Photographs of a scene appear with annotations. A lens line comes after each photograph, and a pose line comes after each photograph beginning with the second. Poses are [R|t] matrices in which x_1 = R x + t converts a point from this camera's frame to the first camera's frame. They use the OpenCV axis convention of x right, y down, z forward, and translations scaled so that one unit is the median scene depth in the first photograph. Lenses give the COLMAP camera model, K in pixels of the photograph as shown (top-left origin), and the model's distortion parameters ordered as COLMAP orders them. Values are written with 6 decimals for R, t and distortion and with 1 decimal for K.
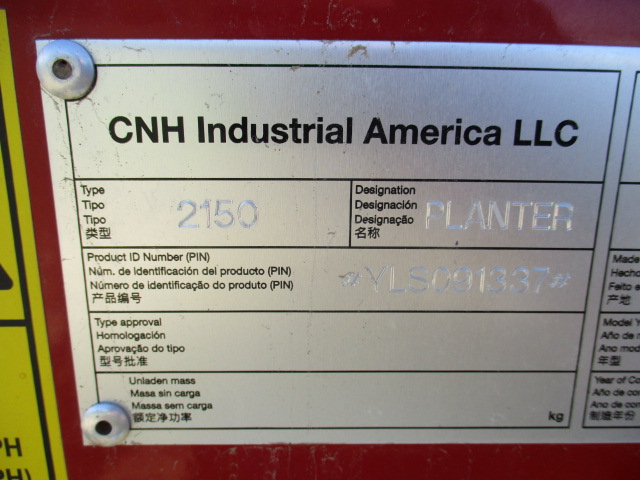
lens RADIAL K [[525.8, 0, 320.0], [0, 525.8, 240.0], [0, 0, 1]] dist [-0.036845, 0.004358]
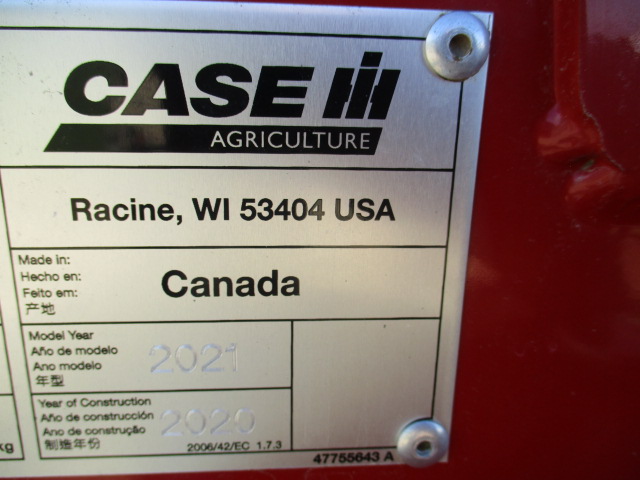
lens RADIAL K [[525.8, 0, 320.0], [0, 525.8, 240.0], [0, 0, 1]] dist [-0.036845, 0.004358]
pose [[0.996054, -0.017155, 0.087078, 0.960506], [0.015617, 0.999710, 0.018308, -0.002978], [-0.087367, -0.016875, 0.996033, 0.137832]]
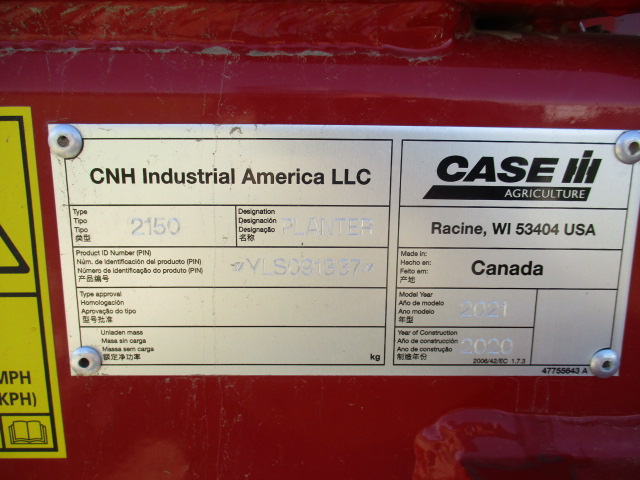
lens RADIAL K [[525.8, 0, 320.0], [0, 525.8, 240.0], [0, 0, 1]] dist [-0.036845, 0.004358]
pose [[0.999997, -0.002233, 0.001373, 0.308974], [0.002306, 0.998417, -0.056200, 0.084403], [-0.001245, 0.056203, 0.998419, -0.619730]]
